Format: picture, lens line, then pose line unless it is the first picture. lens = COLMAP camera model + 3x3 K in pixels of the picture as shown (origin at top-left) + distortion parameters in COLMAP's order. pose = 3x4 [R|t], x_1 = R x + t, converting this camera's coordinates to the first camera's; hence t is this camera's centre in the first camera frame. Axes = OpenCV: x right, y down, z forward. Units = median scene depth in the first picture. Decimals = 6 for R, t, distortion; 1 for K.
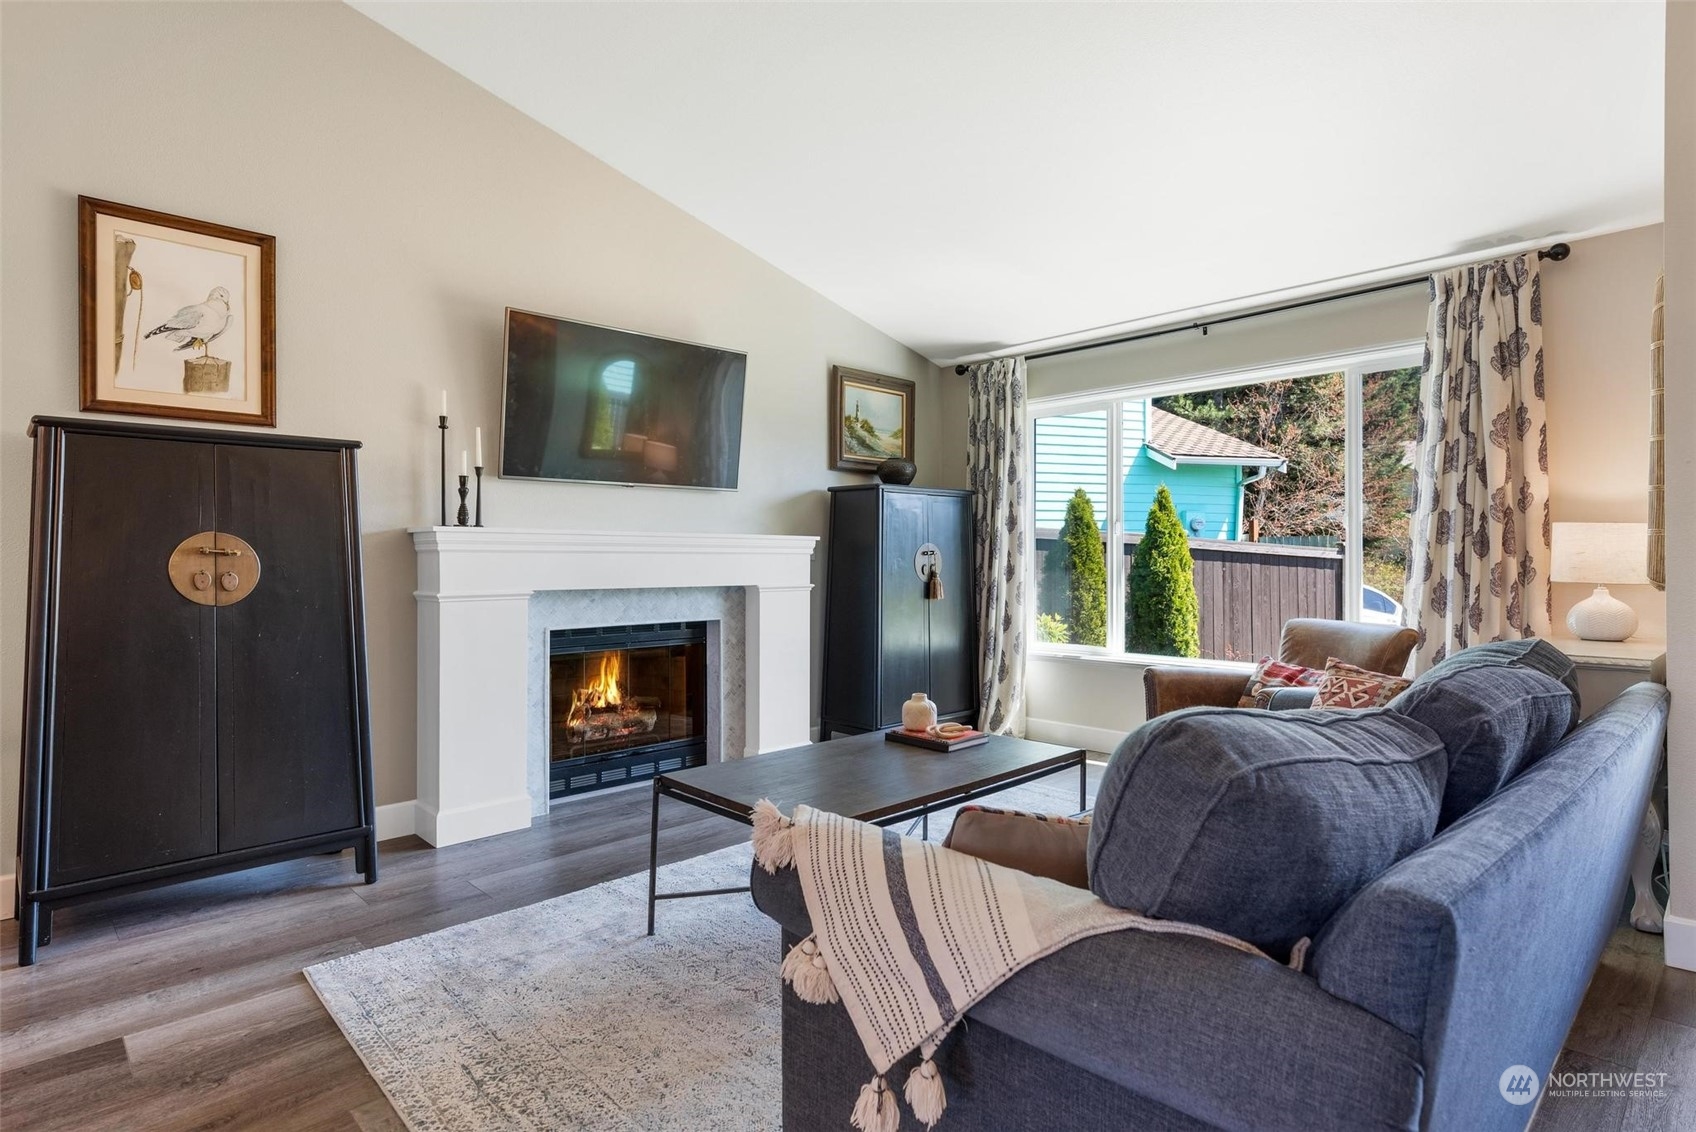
lens RADIAL K [[885.5, 0, 849.9], [0, 885.5, 553.5], [0, 0, 1]] dist [0.016109, -0.005386]
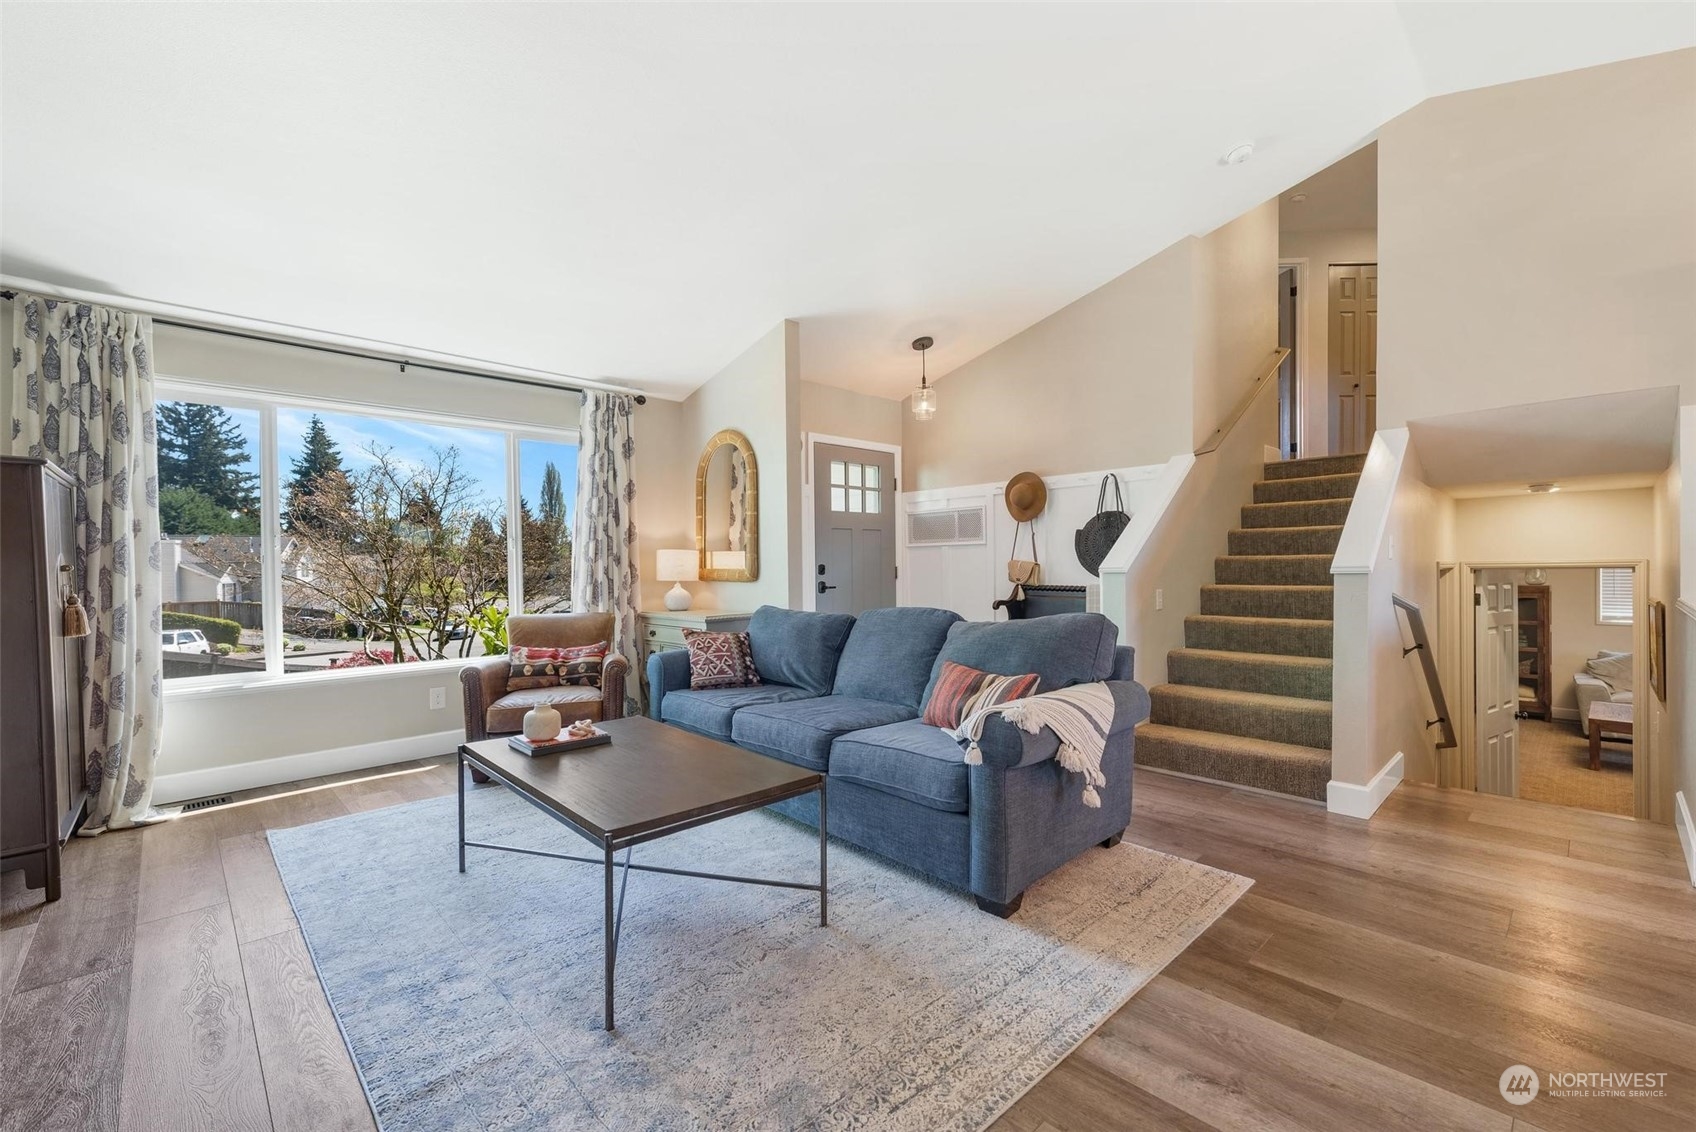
lens RADIAL K [[707.8, 0, 847.6], [0, 707.8, 573.1], [0, 0, 1]] dist [0.008158, -0.001206]
pose [[0.006566, -0.009194, 0.999936, -0.613185], [0.008459, 0.999922, 0.009139, 0.004095], [-0.999943, 0.008399, 0.006644, 0.544166]]
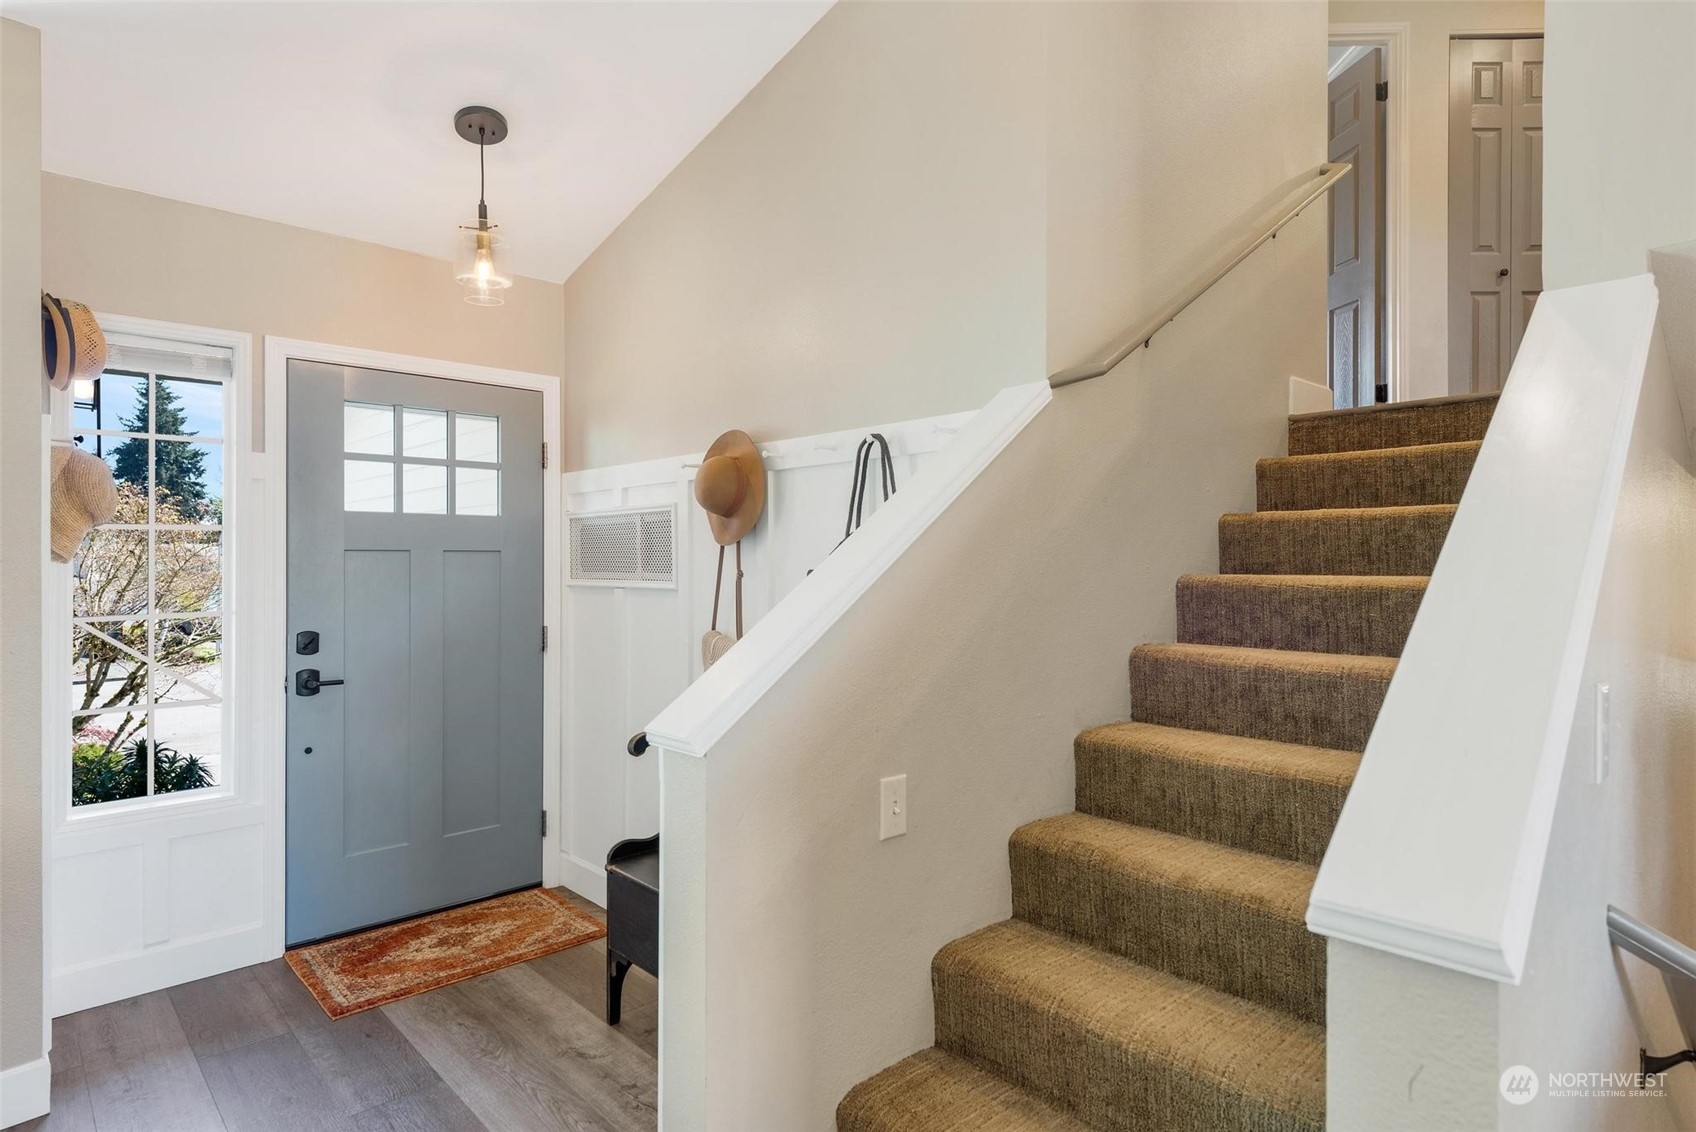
lens RADIAL K [[918.7, 0, 853.9], [0, 918.7, 559.0], [0, 0, 1]] dist [0.004858, 0.000788]
pose [[0.008228, 0.005871, 0.999949, 0.011913], [-0.003386, 0.999977, -0.005843, -0.065771], [-0.999960, -0.003337, 0.008248, 0.086445]]
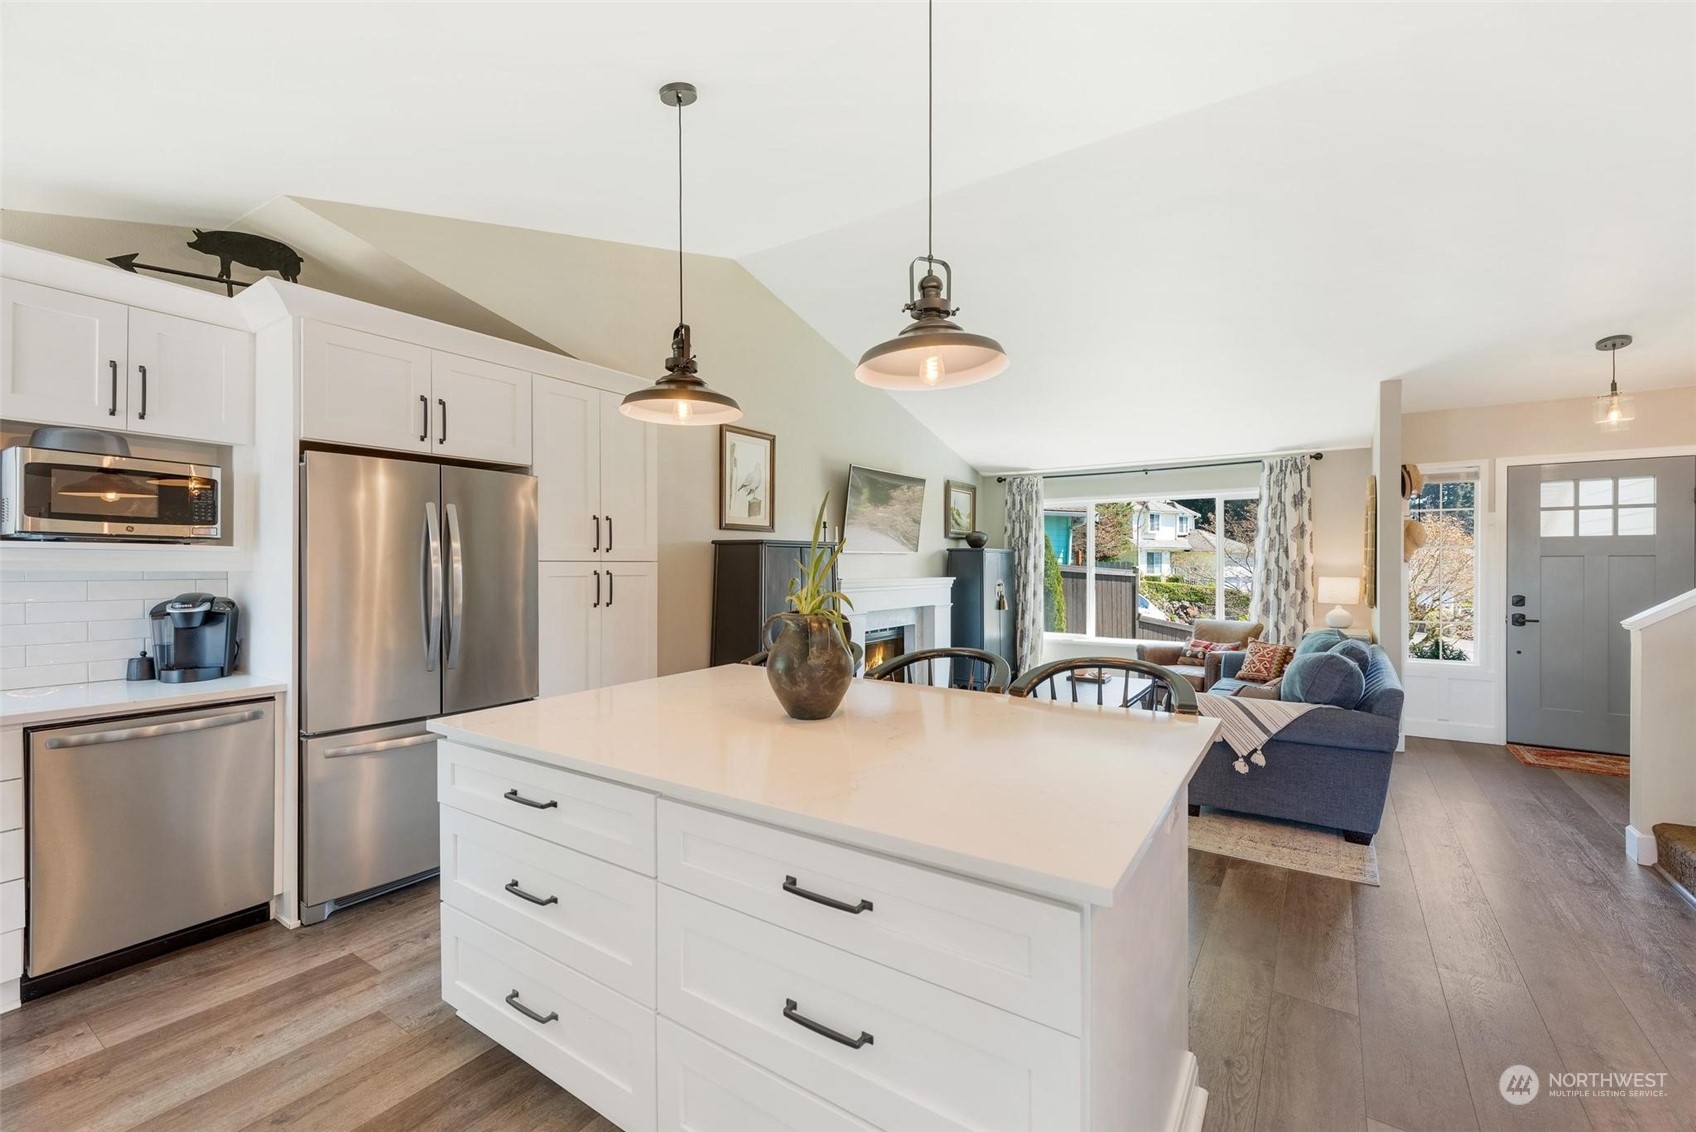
lens RADIAL K [[707.8, 0, 847.1], [0, 707.8, 567.9], [0, 0, 1]] dist [0.008158, -0.001206]
pose [[0.978149, -0.002189, 0.207896, -0.711246], [-0.000007, 0.999944, 0.010560, -0.069762], [-0.207907, -0.010331, 0.978094, -0.489570]]
